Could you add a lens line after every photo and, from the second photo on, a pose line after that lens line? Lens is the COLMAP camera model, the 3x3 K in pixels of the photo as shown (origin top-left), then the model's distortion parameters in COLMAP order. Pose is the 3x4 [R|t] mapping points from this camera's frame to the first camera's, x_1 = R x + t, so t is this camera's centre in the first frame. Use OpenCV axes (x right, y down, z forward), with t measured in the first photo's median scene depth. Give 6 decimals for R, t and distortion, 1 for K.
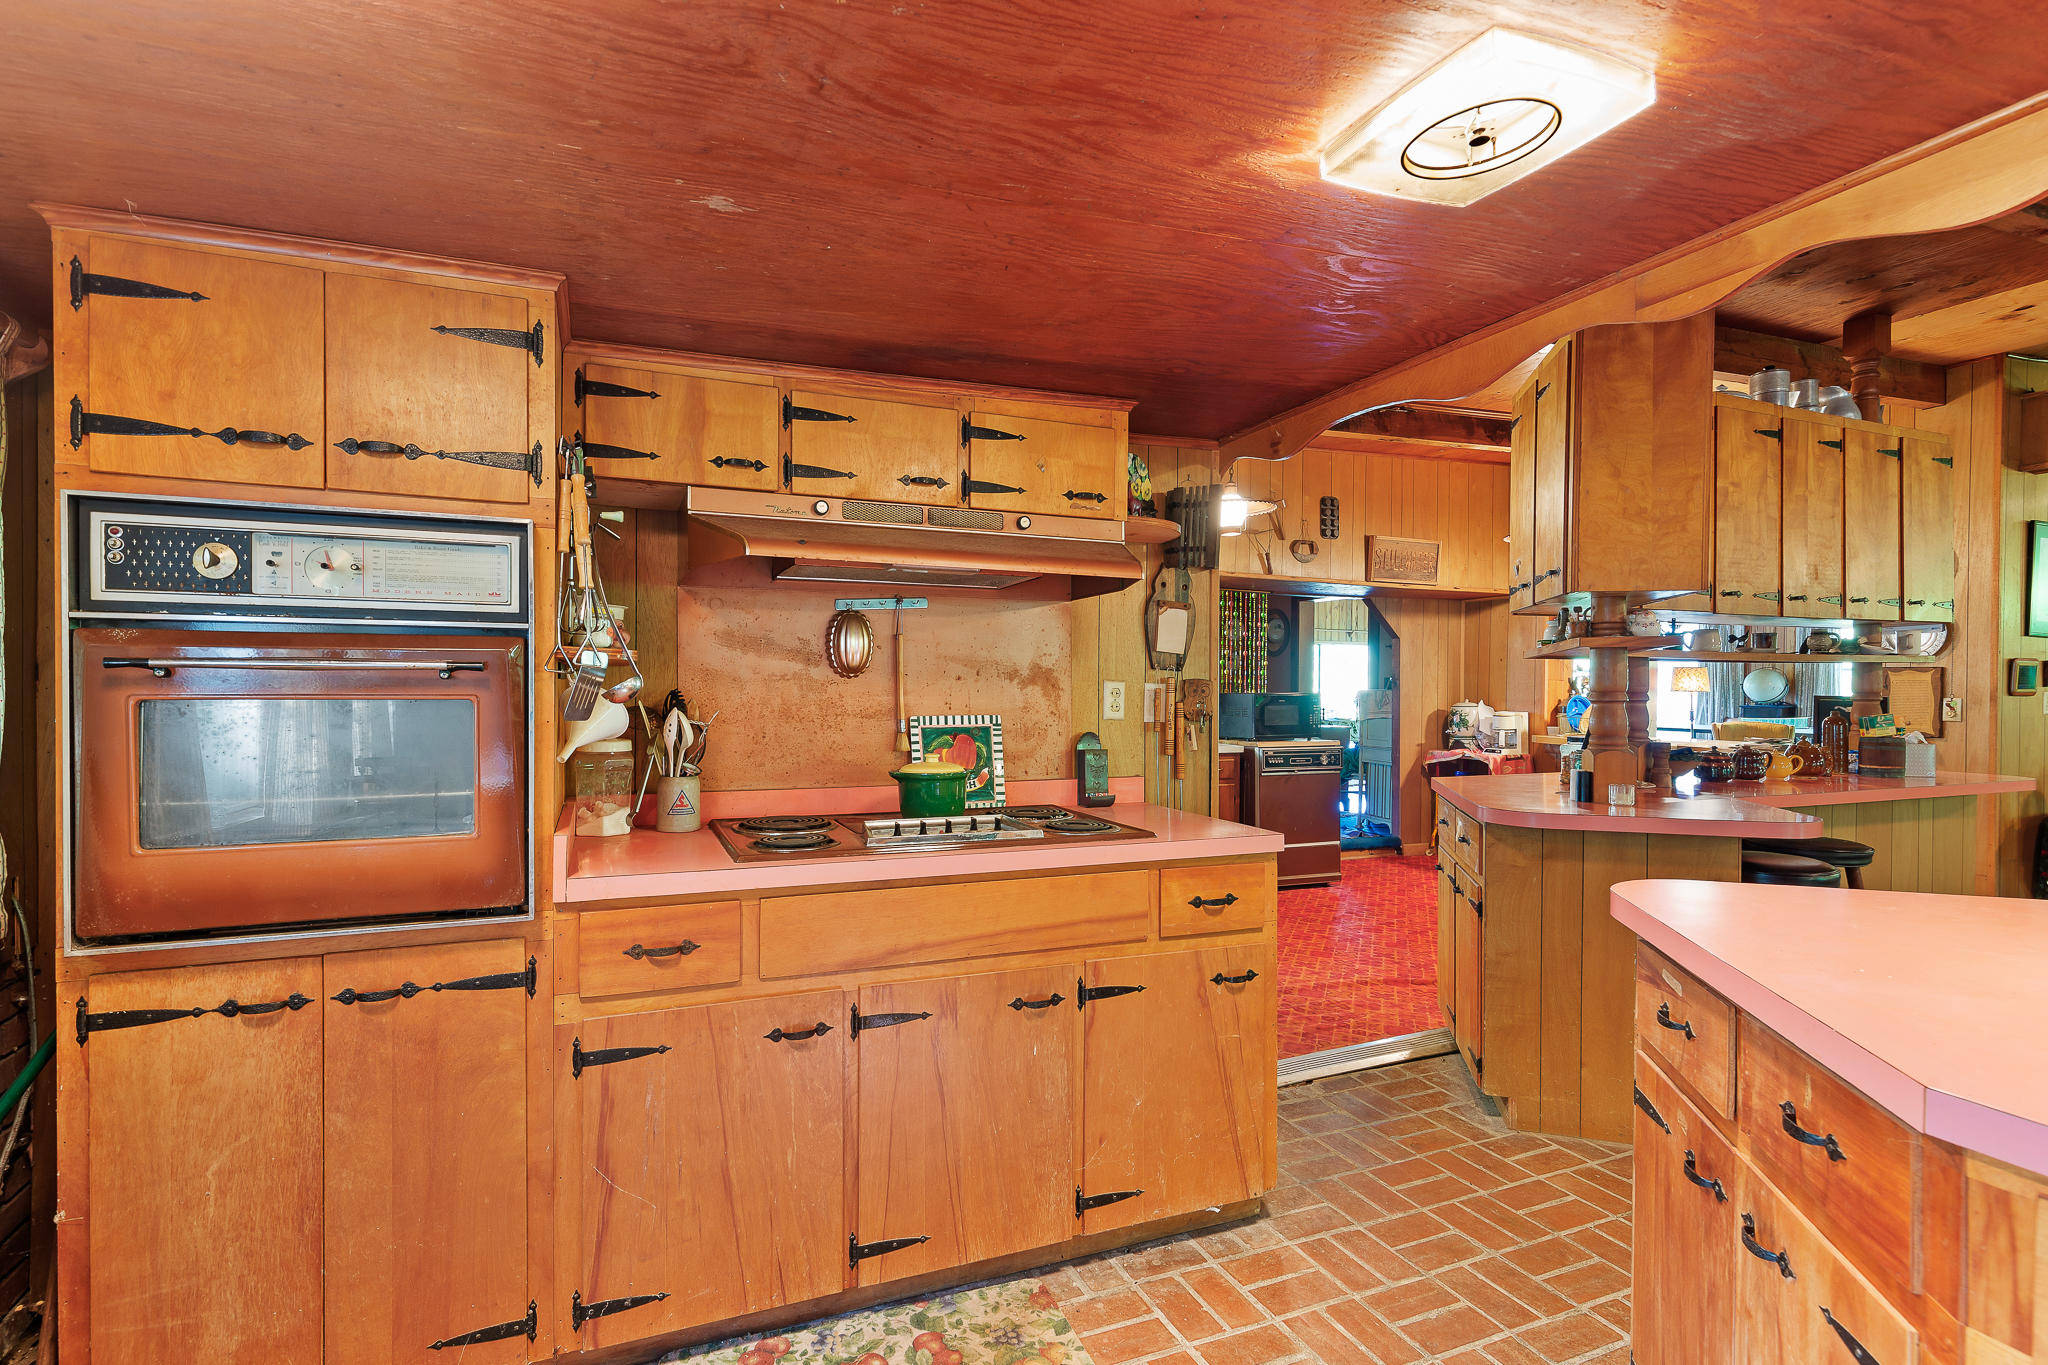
lens RADIAL K [[995.5, 0, 1018.7], [0, 995.5, 701.2], [0, 0, 1]] dist [0.005655, -0.001493]
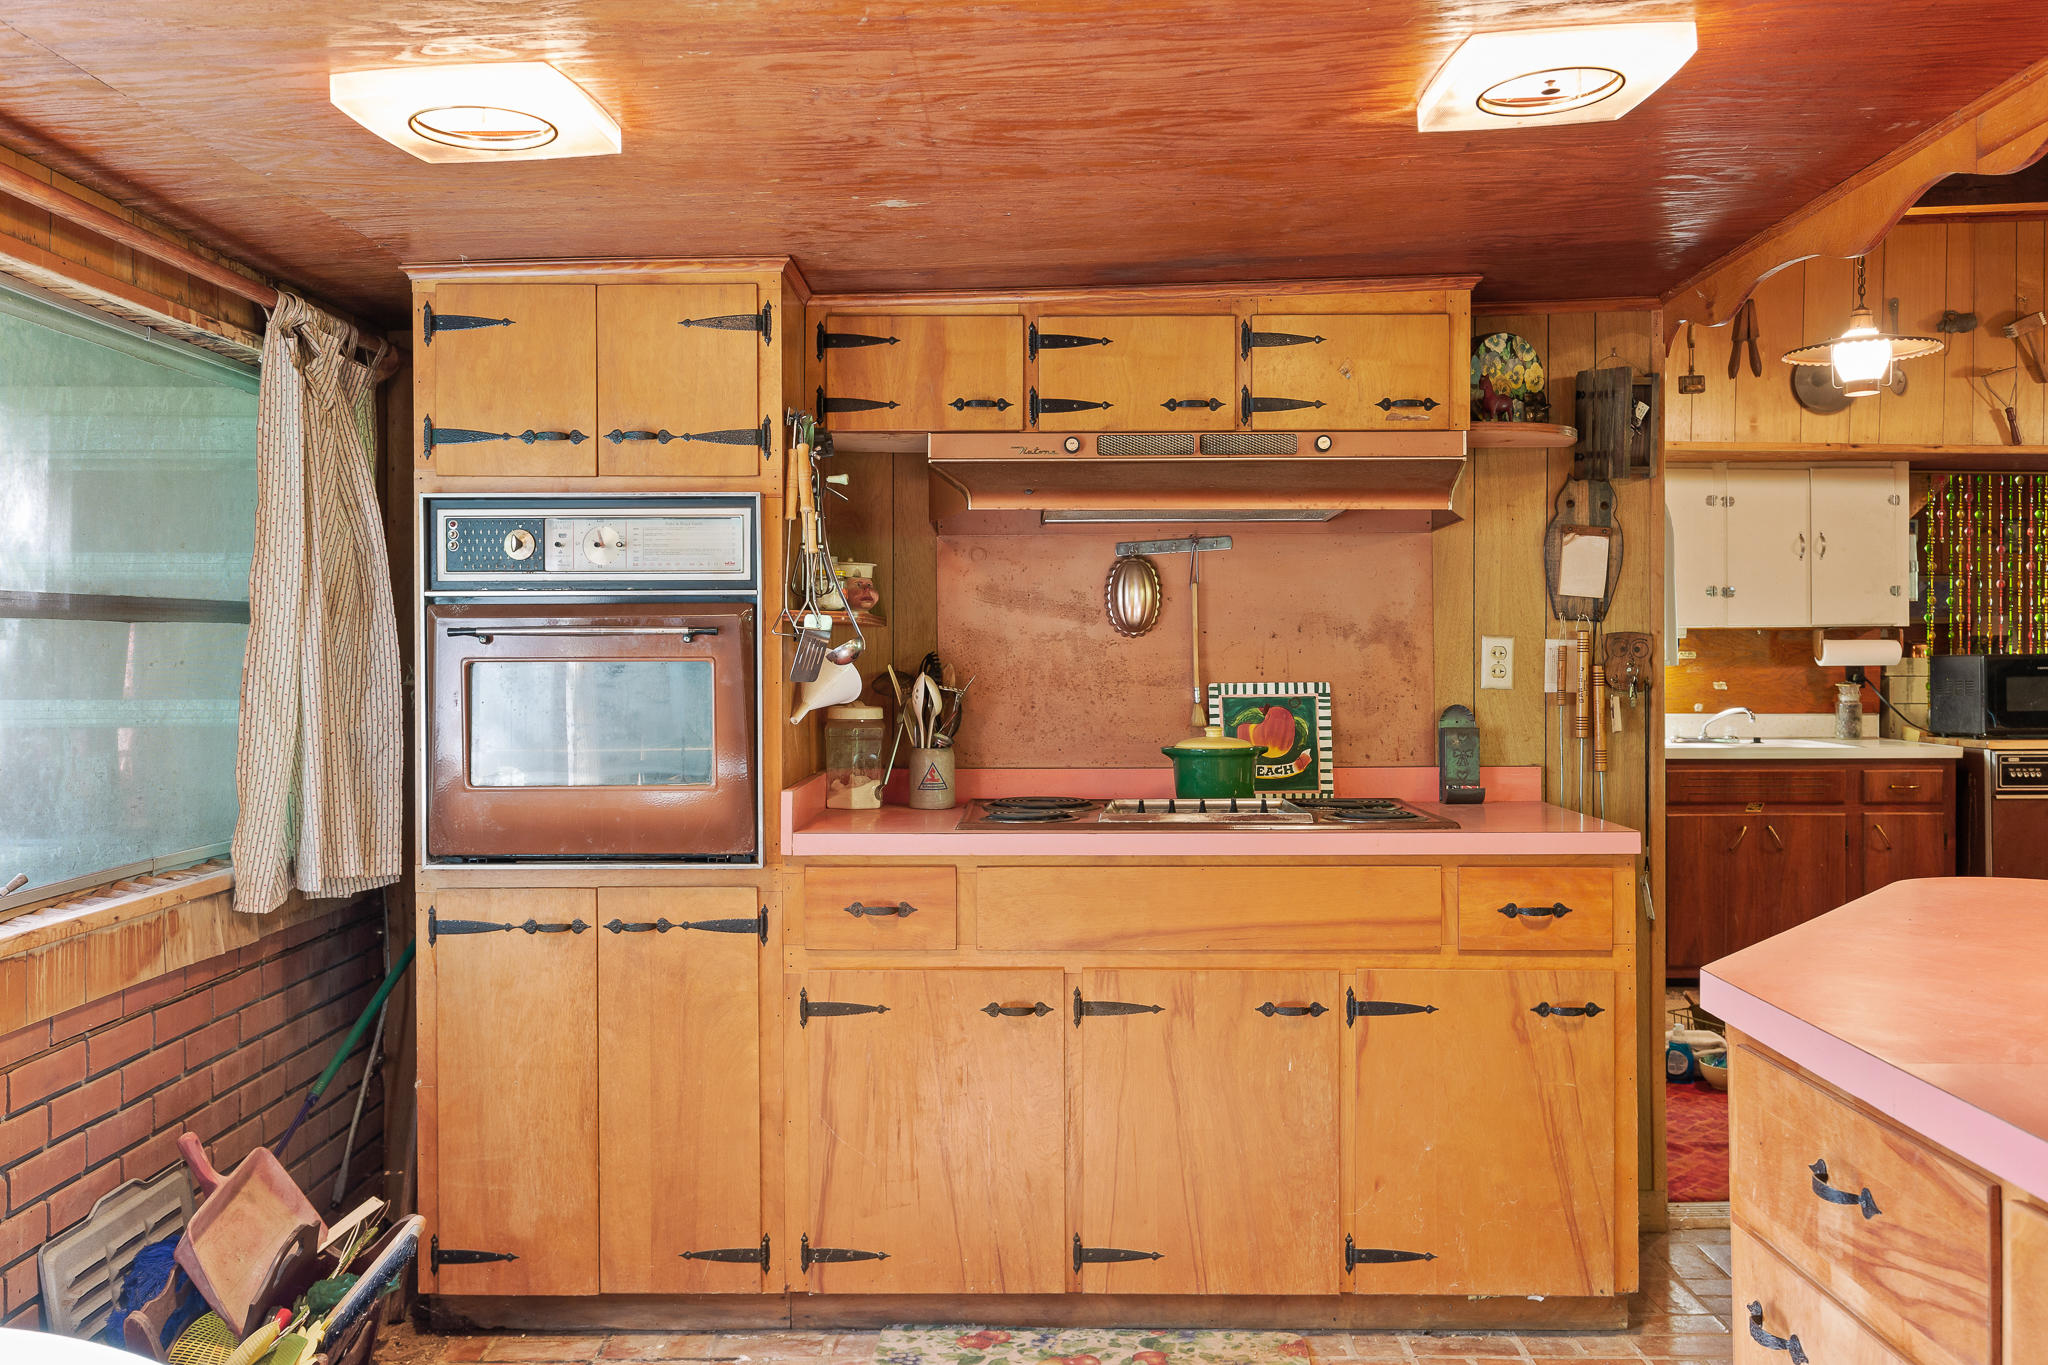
lens RADIAL K [[1768.2, 0, 1024.4], [0, 1768.2, 668.9], [0, 0, 1]] dist [-0.002769, 0.010392]
pose [[0.924604, -0.006766, -0.380869, 0.413288], [0.004302, 0.999964, -0.007322, 0.018220], [0.380905, 0.005132, 0.924600, -0.536666]]
